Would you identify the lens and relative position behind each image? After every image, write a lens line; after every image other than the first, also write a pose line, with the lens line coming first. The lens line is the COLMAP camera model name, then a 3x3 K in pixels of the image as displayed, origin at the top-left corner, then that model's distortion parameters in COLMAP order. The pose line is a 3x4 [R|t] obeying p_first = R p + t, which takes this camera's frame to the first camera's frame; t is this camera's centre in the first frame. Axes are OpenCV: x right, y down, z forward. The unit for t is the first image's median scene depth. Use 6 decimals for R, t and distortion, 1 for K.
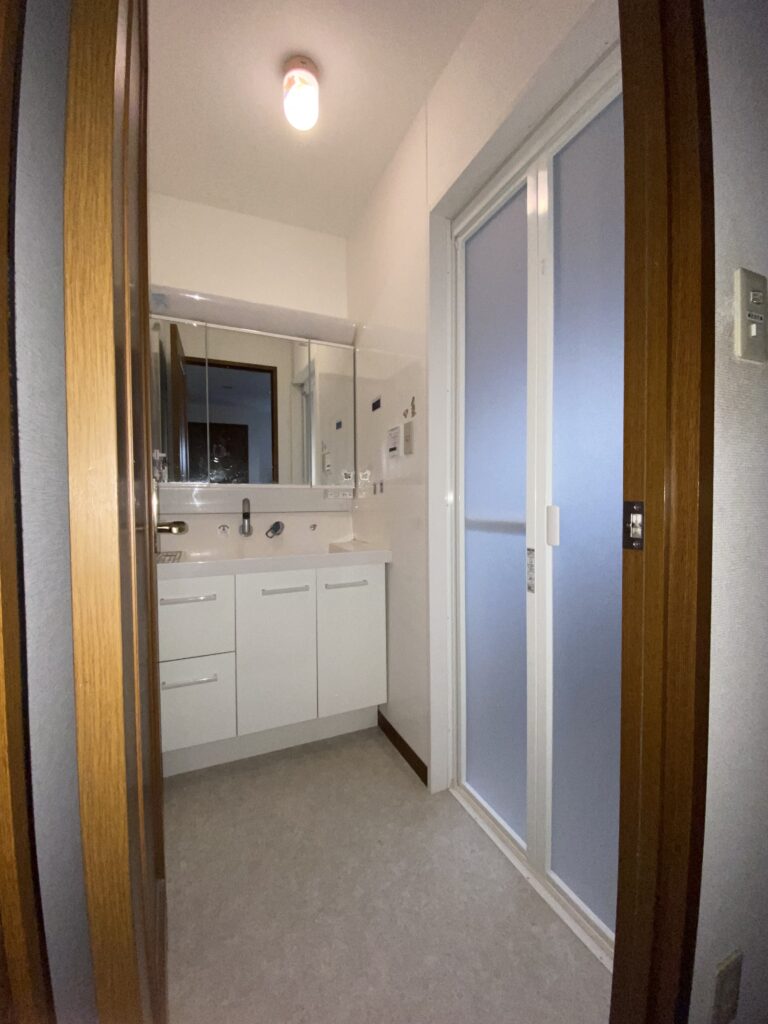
lens RADIAL K [[418.7, 0, 381.7], [0, 418.7, 510.4], [0, 0, 1]] dist [-0.014865, -0.000675]
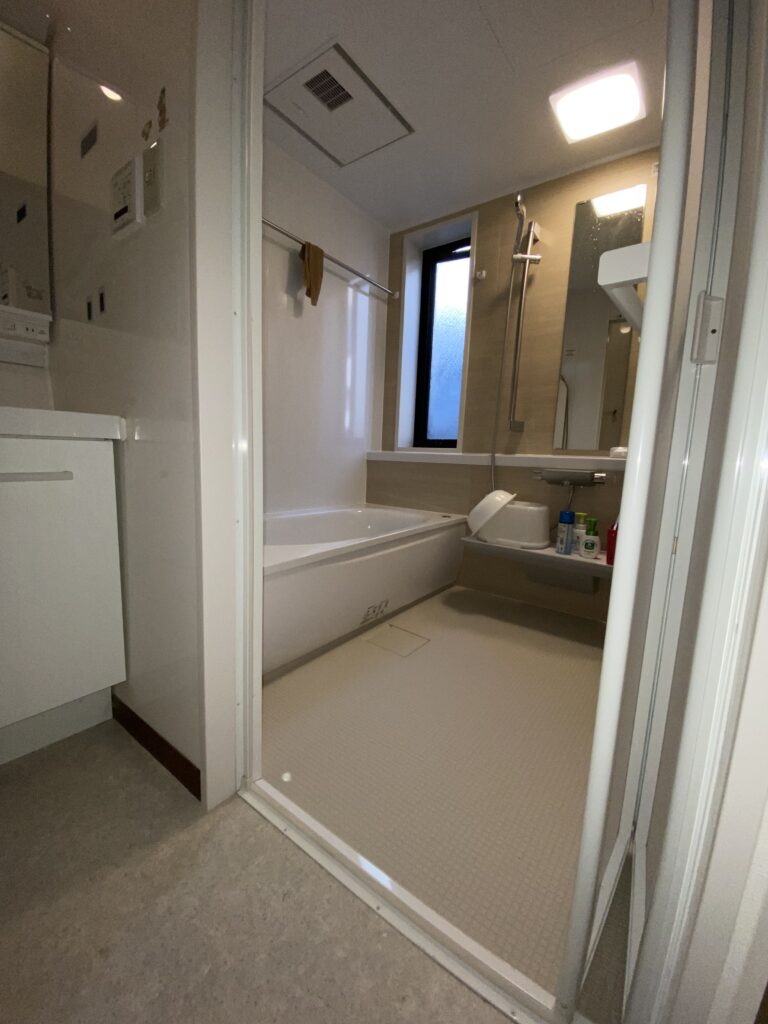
lens RADIAL K [[418.7, 0, 385.7], [0, 418.7, 508.5], [0, 0, 1]] dist [-0.014865, -0.000675]
pose [[0.864074, -0.023772, 0.502804, 0.043892], [-0.034276, 0.993787, 0.105888, 0.151405], [-0.502197, -0.108729, 0.857890, 0.355487]]
